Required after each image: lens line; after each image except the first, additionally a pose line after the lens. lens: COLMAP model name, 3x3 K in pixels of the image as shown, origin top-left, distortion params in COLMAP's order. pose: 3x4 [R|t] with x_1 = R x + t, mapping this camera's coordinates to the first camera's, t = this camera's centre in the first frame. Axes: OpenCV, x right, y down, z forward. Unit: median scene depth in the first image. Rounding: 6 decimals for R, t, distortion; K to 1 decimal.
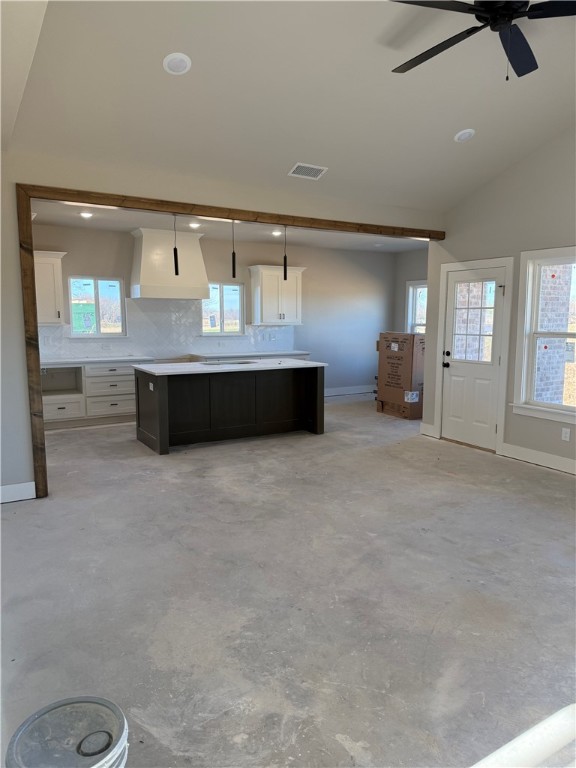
lens RADIAL K [[541.2, 0, 294.0], [0, 541.2, 384.4], [0, 0, 1]] dist [0.066323, -0.017470]
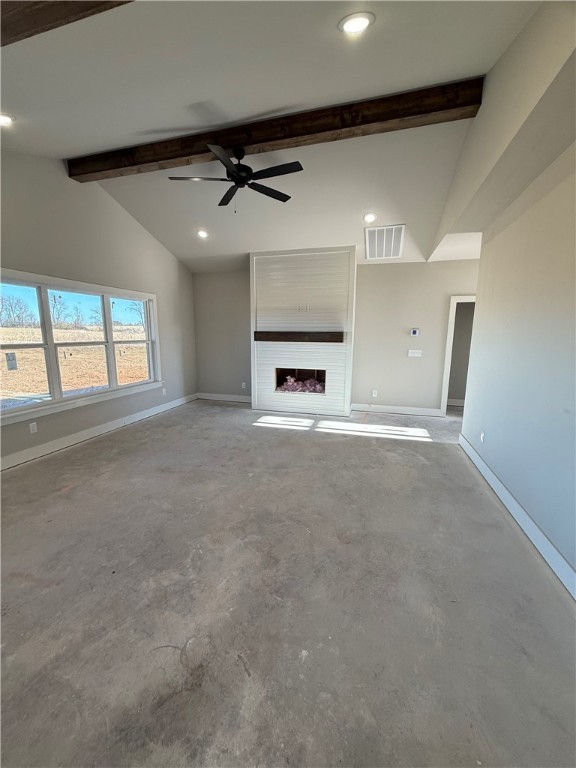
lens RADIAL K [[304.7, 0, 286.2], [0, 304.7, 384.7], [0, 0, 1]] dist [0.012679, -0.000096]
pose [[-0.674625, -0.134115, 0.725875, -0.338857], [0.084854, 0.962748, 0.256743, -0.119047], [-0.733268, 0.234798, -0.638113, 0.934480]]
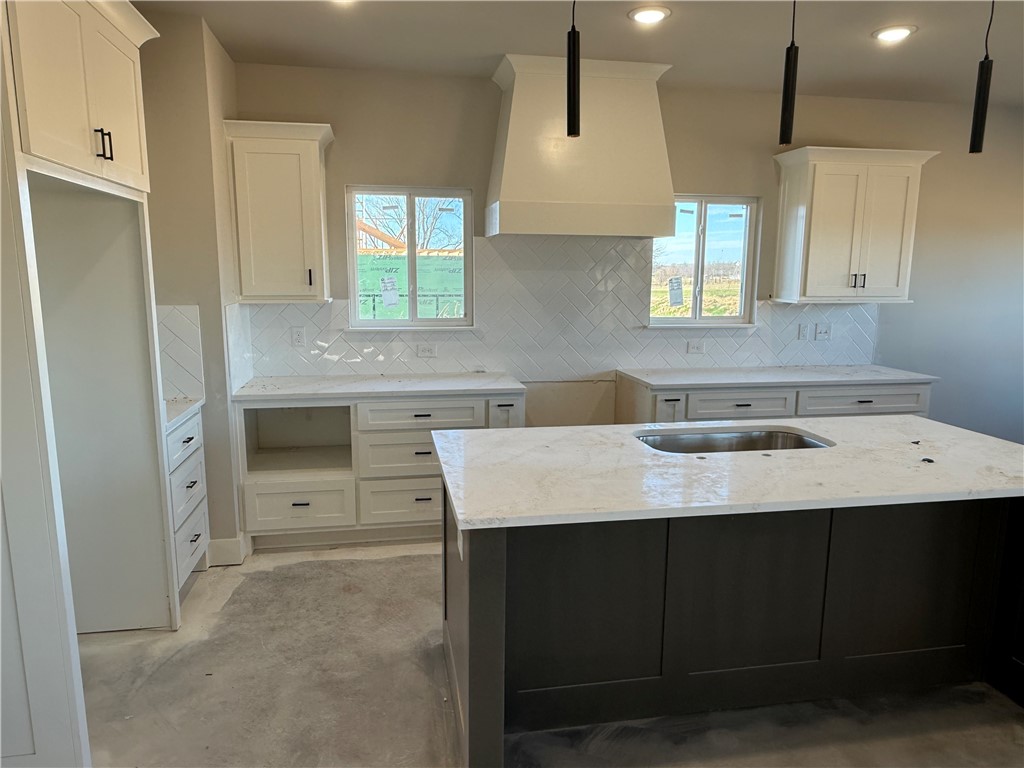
lens RADIAL K [[686.0, 0, 509.5], [0, 686.0, 387.0], [0, 0, 1]] dist [0.021289, -0.002464]
pose [[0.935482, 0.063923, -0.347546, -0.122578], [-0.048731, 0.997442, 0.052288, -0.097366], [0.349999, -0.031979, 0.936204, 0.689431]]
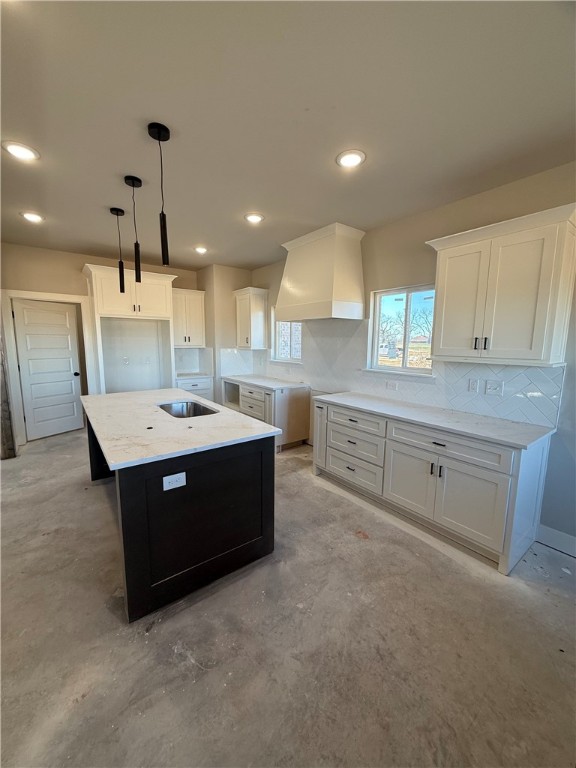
lens RADIAL K [[304.7, 0, 286.5], [0, 304.7, 382.5], [0, 0, 1]] dist [0.012679, -0.000096]
pose [[0.099066, 0.132914, -0.986164, 0.325078], [-0.133645, 0.983838, 0.119175, -0.158470], [0.986065, 0.119990, 0.115228, 1.263352]]
